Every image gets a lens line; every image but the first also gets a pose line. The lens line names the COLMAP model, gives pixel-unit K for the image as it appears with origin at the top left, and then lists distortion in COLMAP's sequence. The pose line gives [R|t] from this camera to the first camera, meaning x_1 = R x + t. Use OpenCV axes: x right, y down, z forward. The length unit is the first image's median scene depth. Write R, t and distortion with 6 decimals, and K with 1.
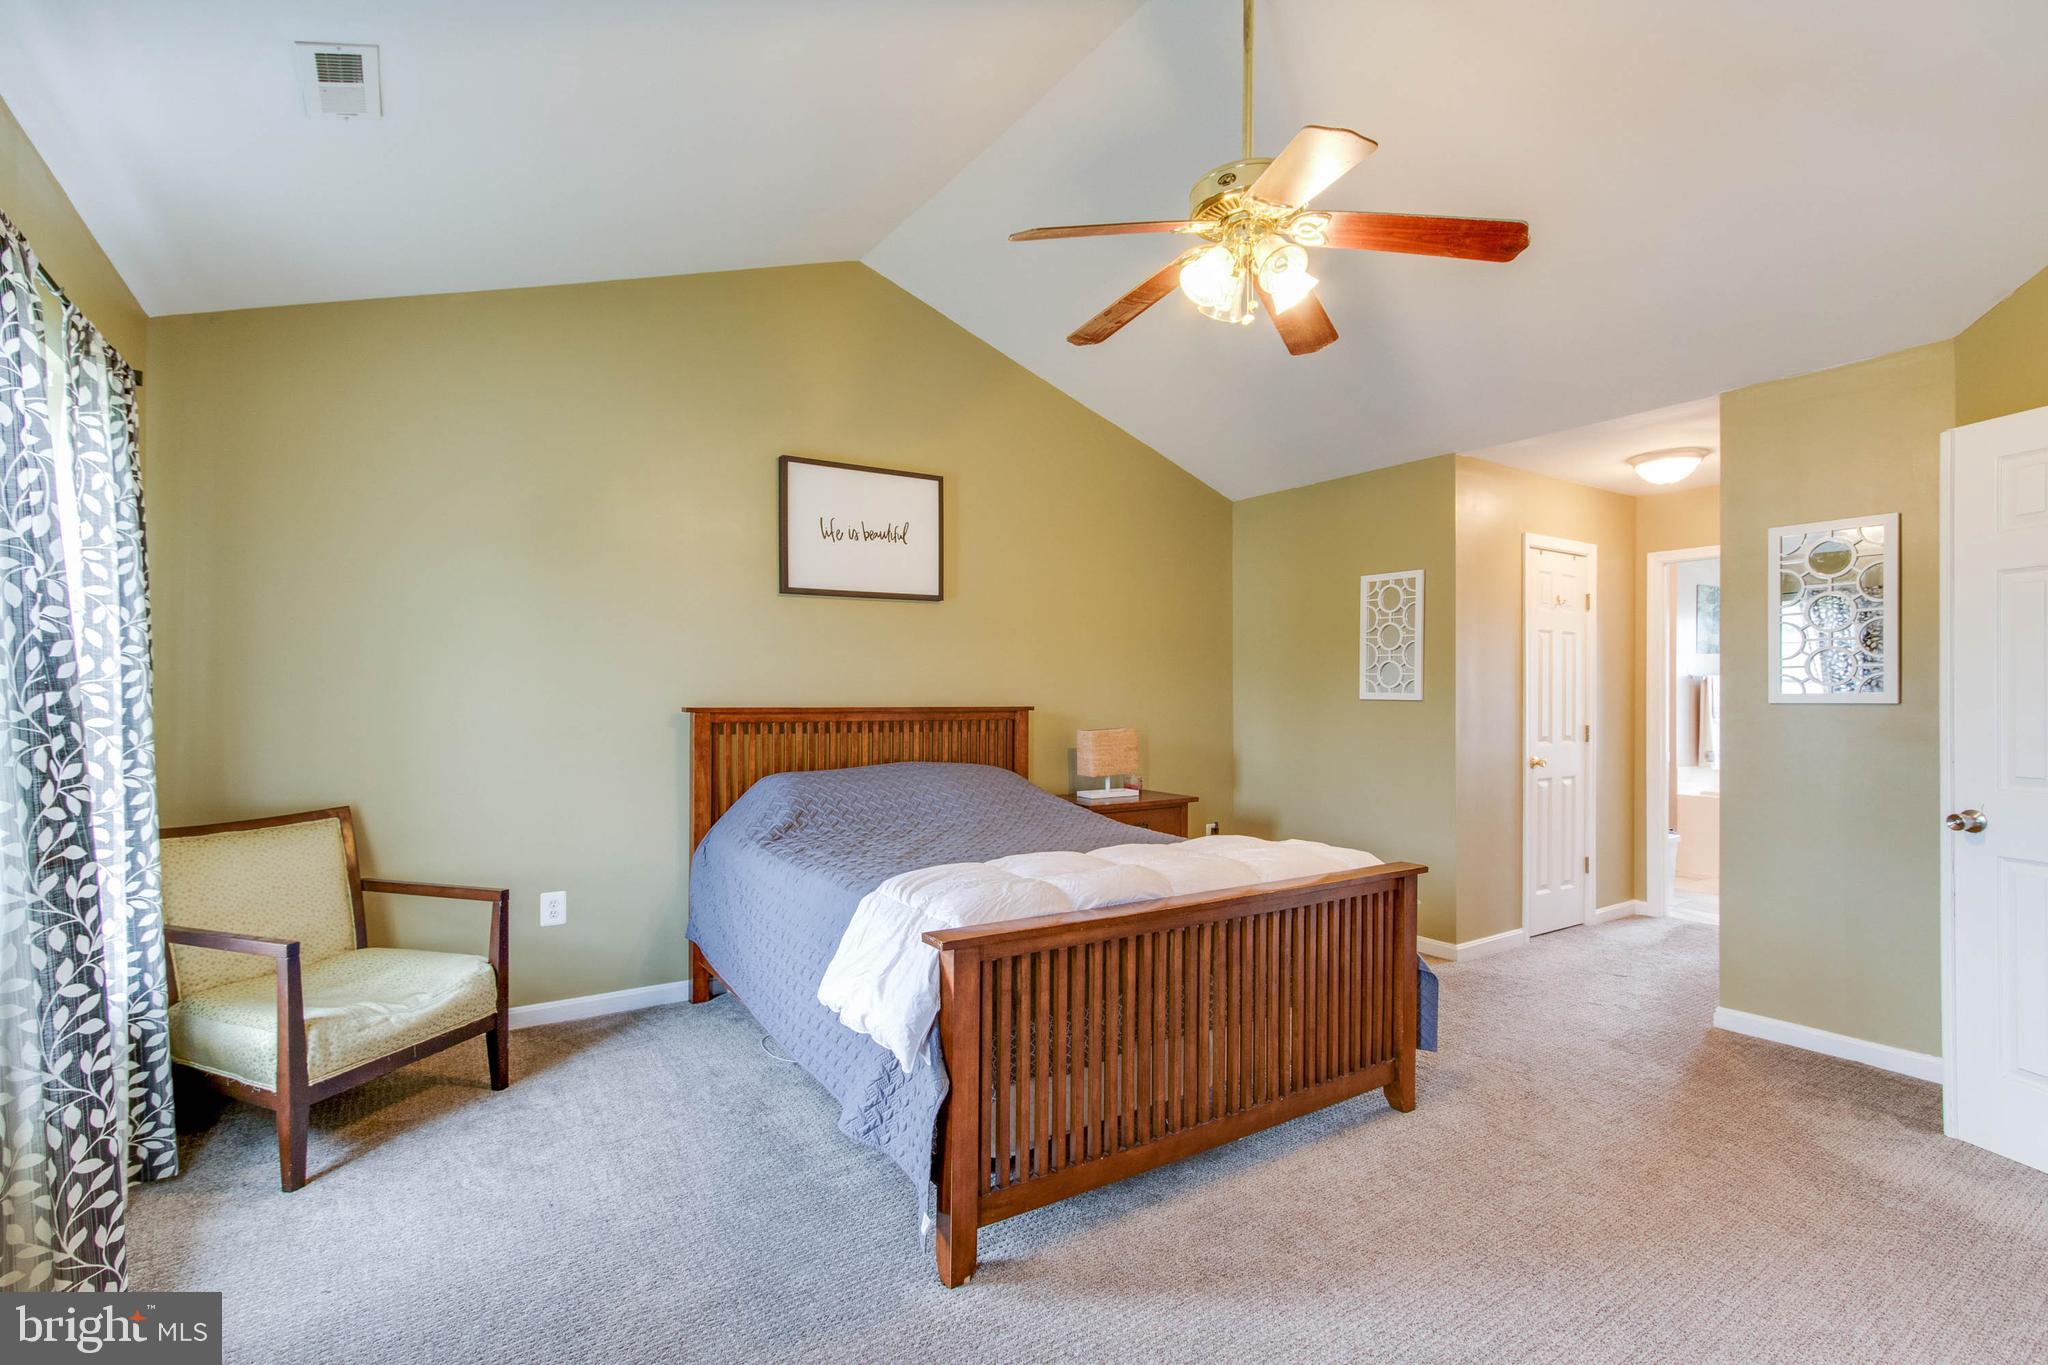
lens RADIAL K [[951.4, 0, 1016.3], [0, 951.4, 674.0], [0, 0, 1]] dist [-0.002941, 0.004270]
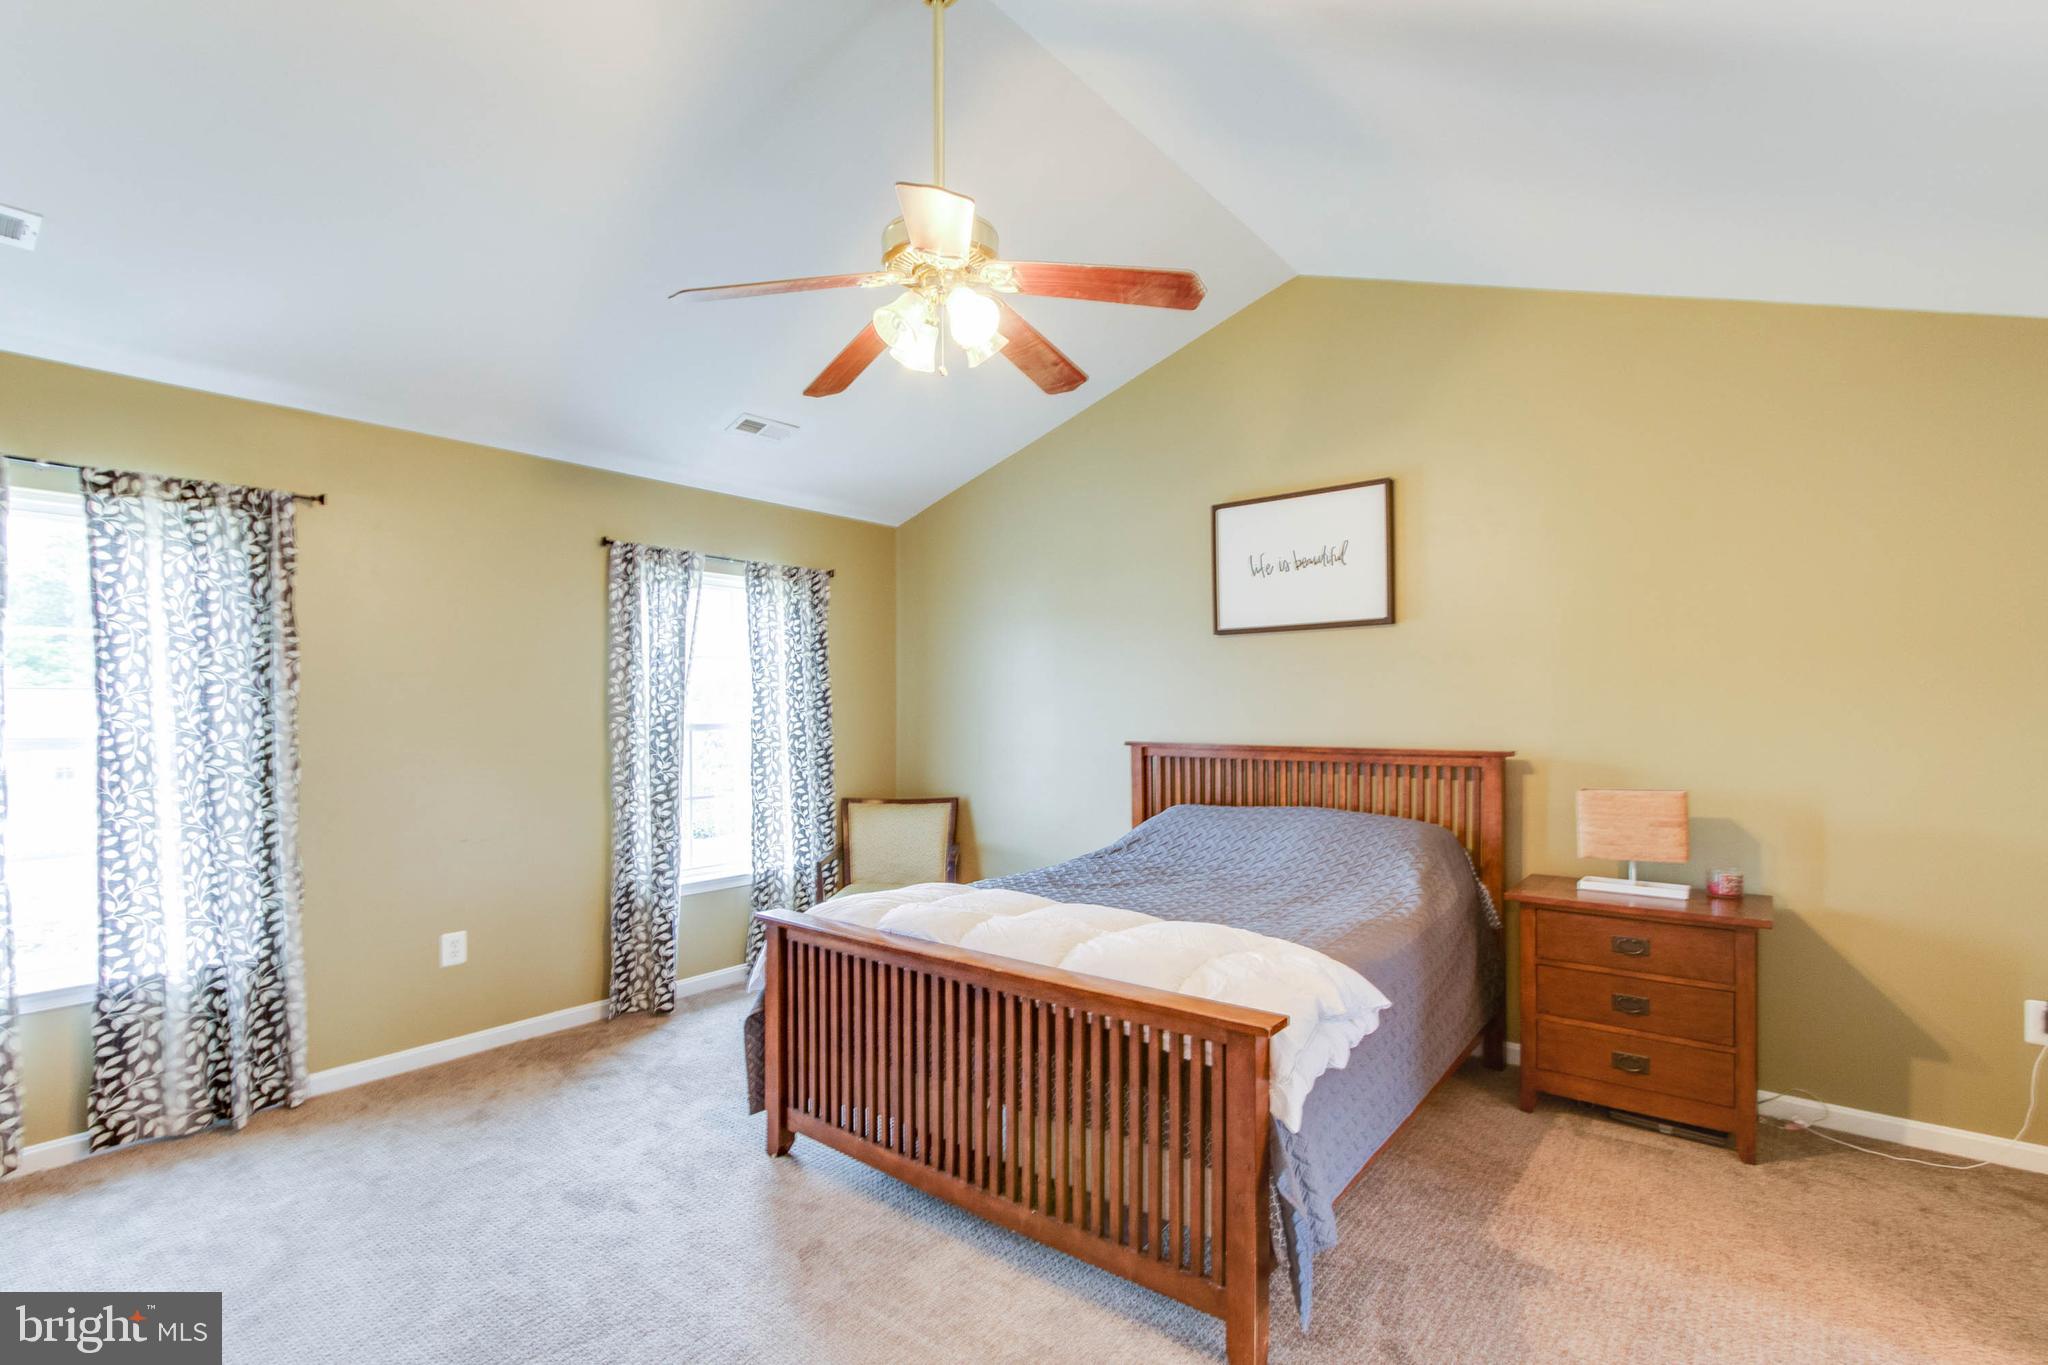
lens RADIAL K [[962.7, 0, 1008.8], [0, 962.7, 721.8], [0, 0, 1]] dist [-0.000778, 0.001098]
pose [[0.328423, 0.013404, -0.944436, 0.686670], [0.021776, 0.999526, 0.021758, -0.017109], [0.944280, -0.027712, 0.327975, 0.430457]]
